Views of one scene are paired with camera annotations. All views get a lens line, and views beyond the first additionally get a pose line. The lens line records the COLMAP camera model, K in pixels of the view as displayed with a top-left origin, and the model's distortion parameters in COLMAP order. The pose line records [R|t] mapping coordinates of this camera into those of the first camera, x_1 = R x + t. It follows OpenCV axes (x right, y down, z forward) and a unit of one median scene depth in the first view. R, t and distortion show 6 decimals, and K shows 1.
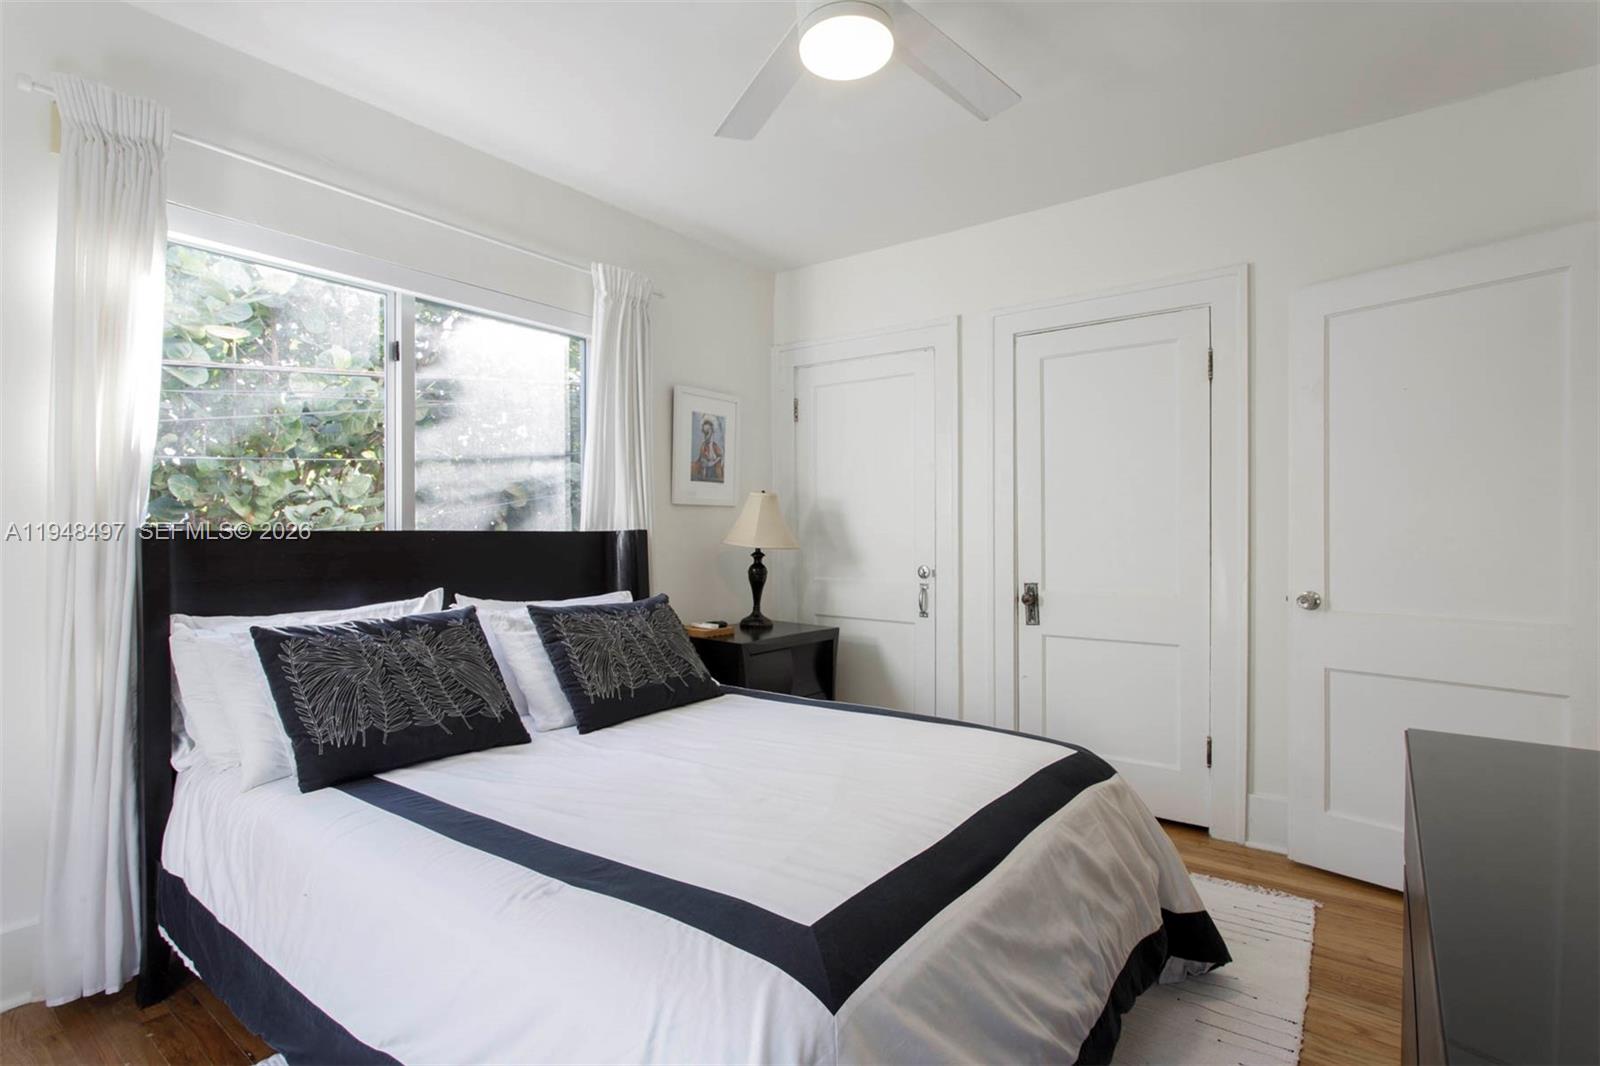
lens RADIAL K [[779.0, 0, 803.9], [0, 779.0, 536.2], [0, 0, 1]] dist [-0.026136, 0.022217]
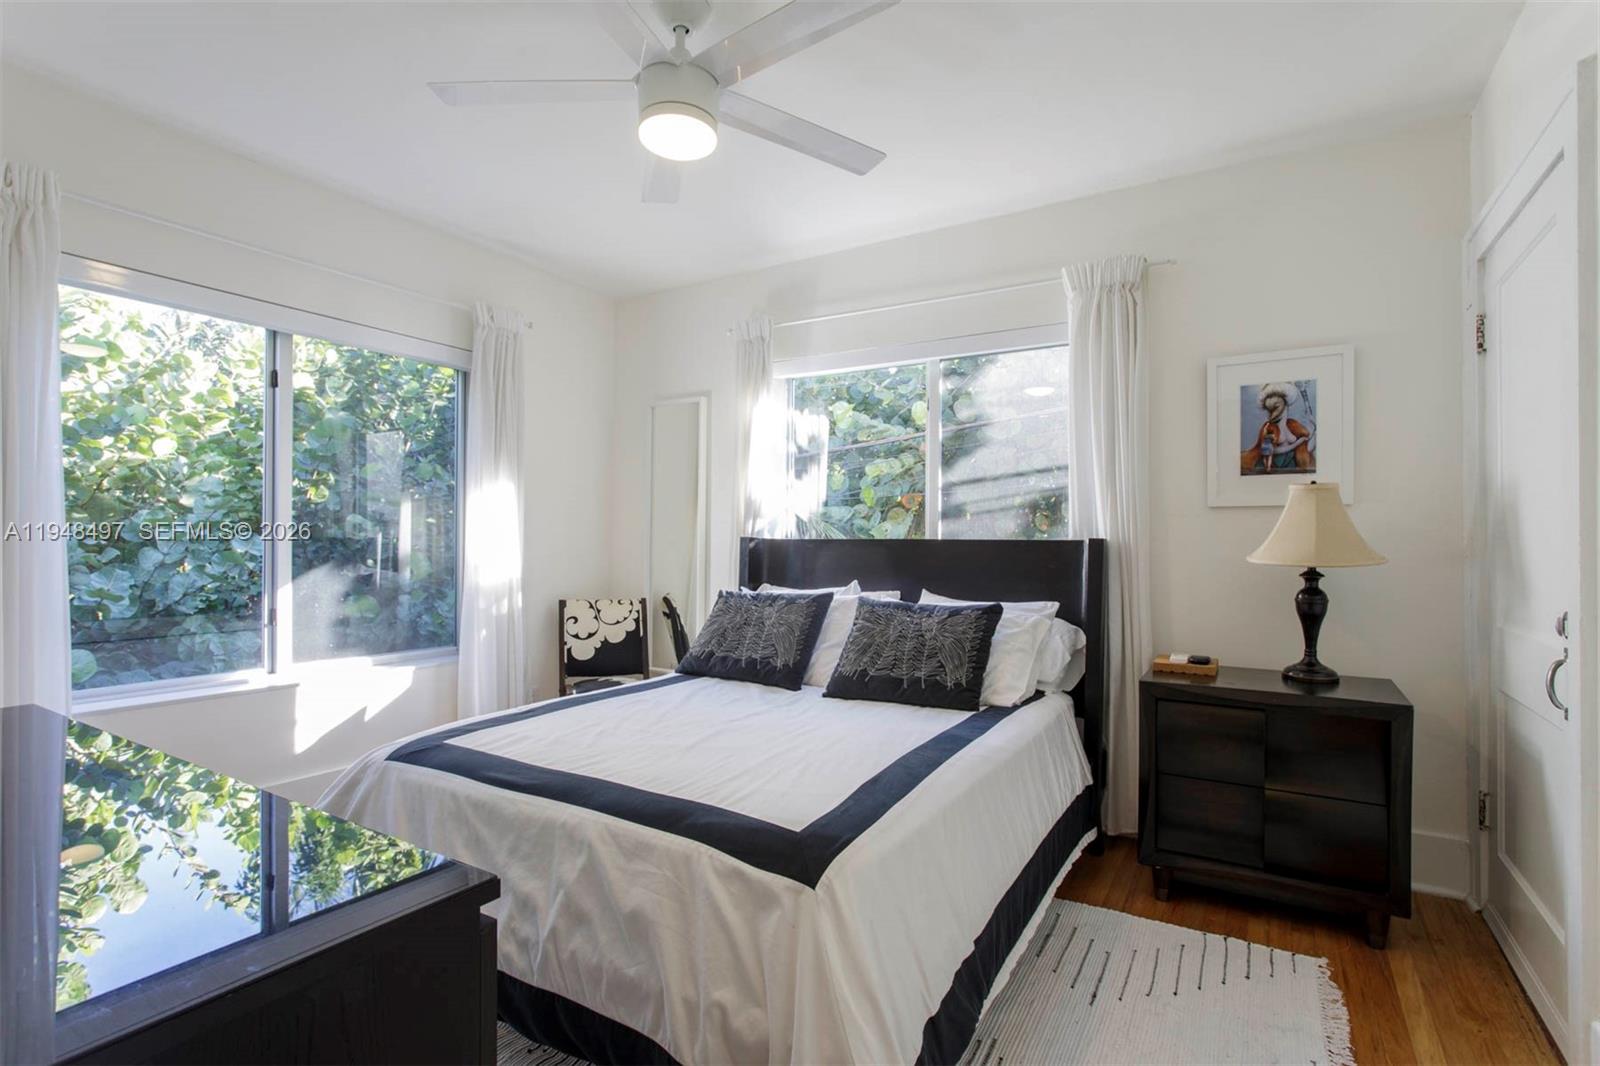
lens RADIAL K [[779.0, 0, 803.9], [0, 779.0, 536.2], [0, 0, 1]] dist [-0.026136, 0.022217]
pose [[0.091759, -0.007441, -0.995753, 0.575835], [-0.012960, 0.999878, -0.008666, 0.001304], [0.995697, 0.013700, 0.091651, 0.493729]]
